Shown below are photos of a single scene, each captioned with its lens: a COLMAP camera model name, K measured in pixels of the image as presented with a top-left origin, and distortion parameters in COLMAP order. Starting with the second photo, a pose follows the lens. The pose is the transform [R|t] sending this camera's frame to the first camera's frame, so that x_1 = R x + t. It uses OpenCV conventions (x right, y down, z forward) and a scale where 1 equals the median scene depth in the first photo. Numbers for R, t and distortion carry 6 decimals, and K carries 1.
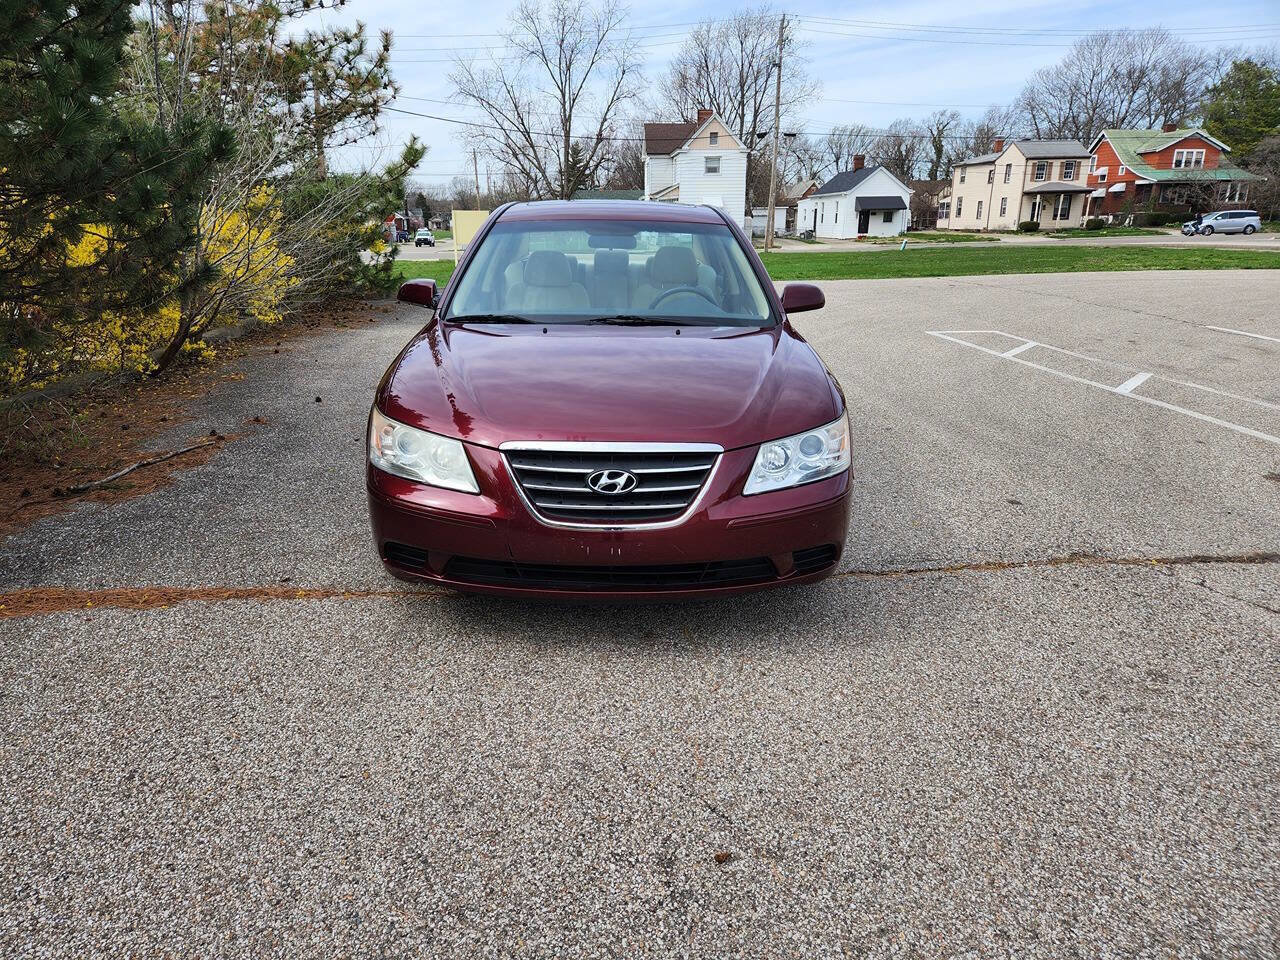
lens RADIAL K [[878.0, 0, 609.7], [0, 878.0, 482.0], [0, 0, 1]] dist [0.072544, -0.064061]
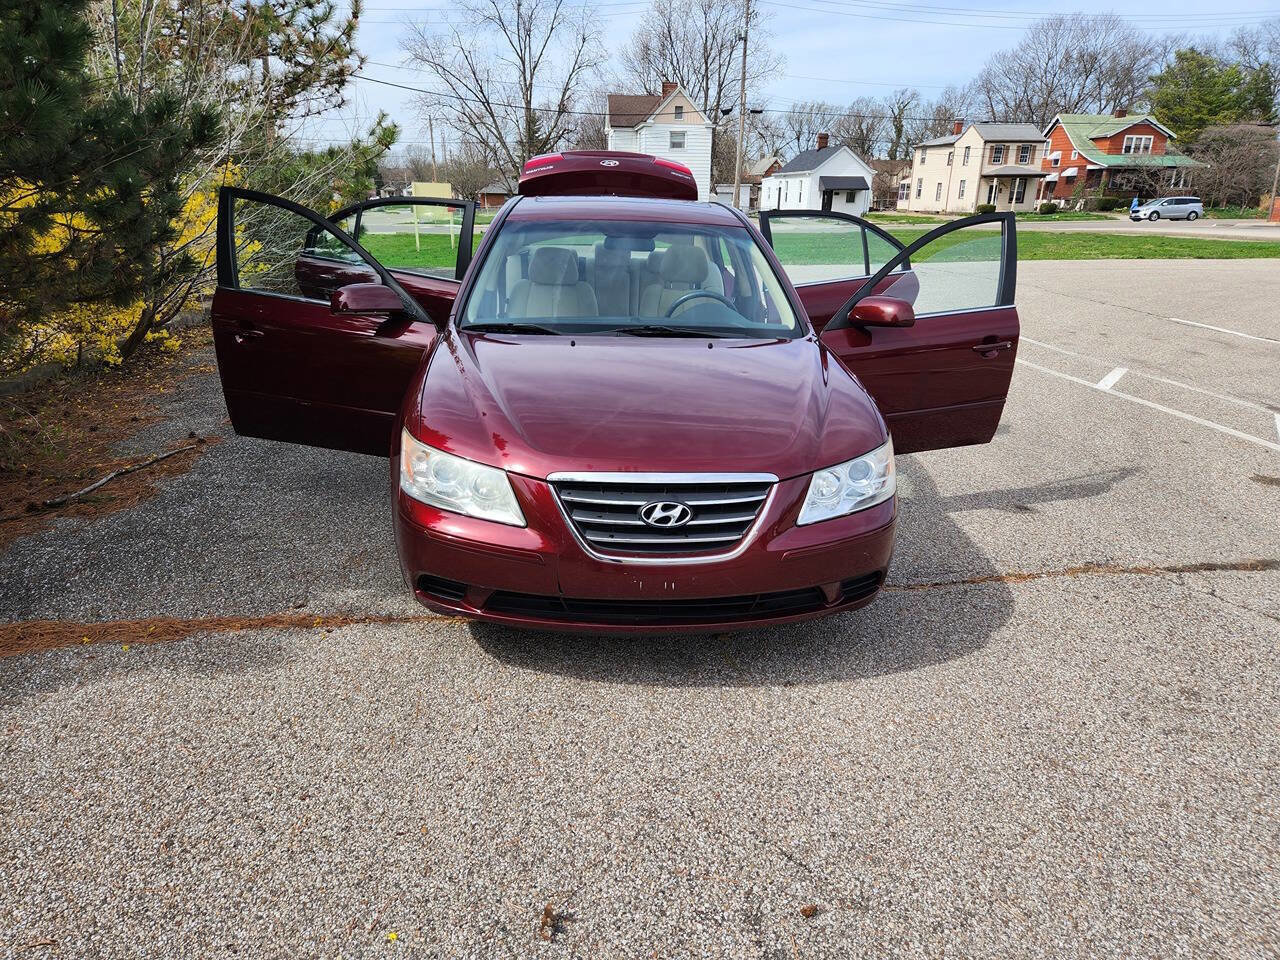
lens RADIAL K [[873.8, 0, 637.3], [0, 873.8, 503.3], [0, 0, 1]] dist [0.068482, -0.058534]
pose [[0.996894, -0.009990, 0.078117, -0.036239], [0.005902, 0.998609, 0.052386, -0.021885], [-0.078532, -0.051762, 0.995567, 0.016632]]
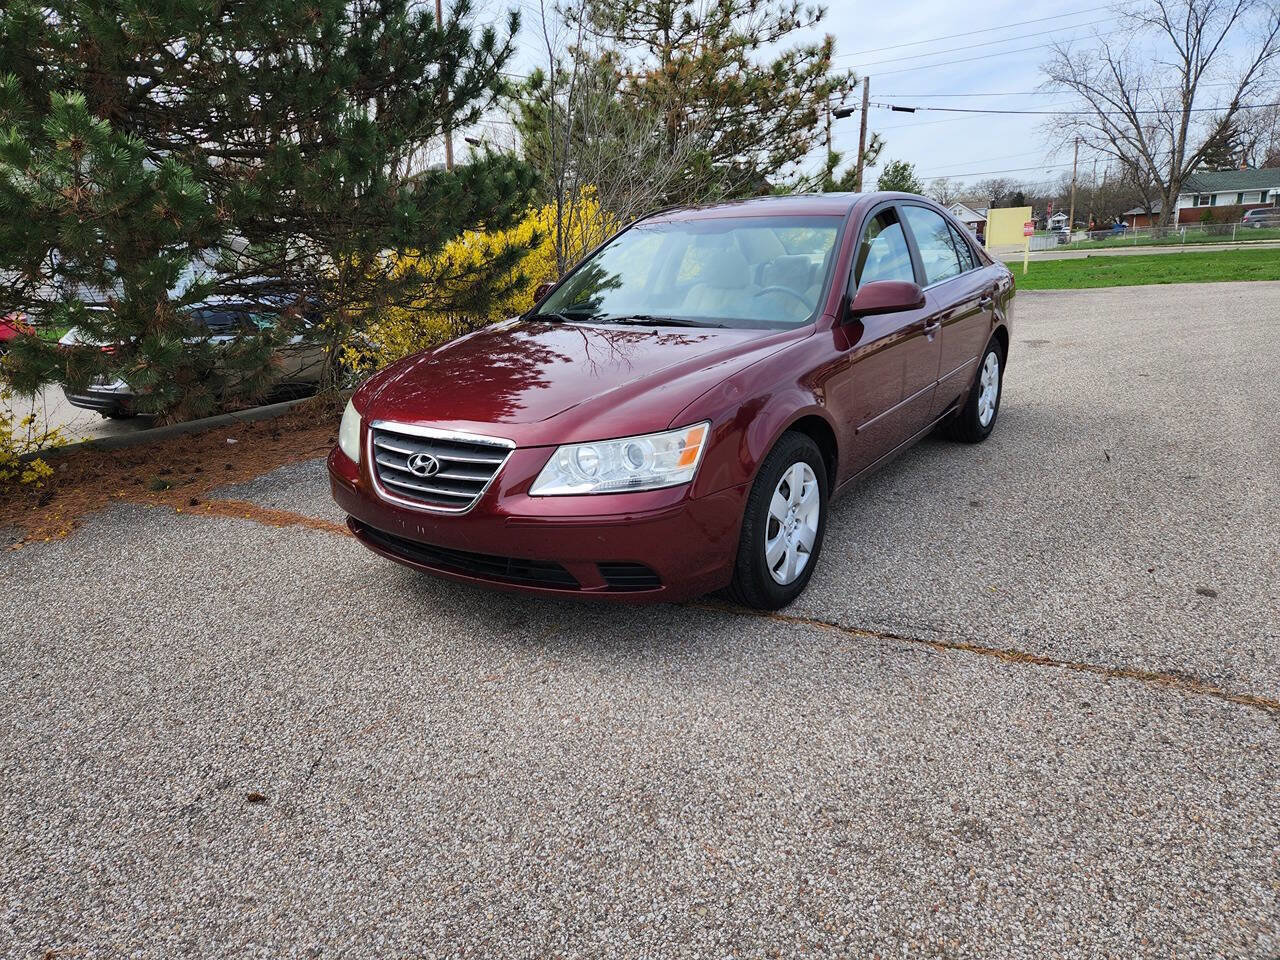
lens RADIAL K [[872.5, 0, 623.2], [0, 872.5, 480.4], [0, 0, 1]] dist [0.074559, -0.063993]
pose [[0.793001, 0.122141, -0.596851, 0.294005], [-0.127344, 0.991287, 0.033664, -0.016894], [0.595762, 0.049310, 0.801646, 0.099422]]
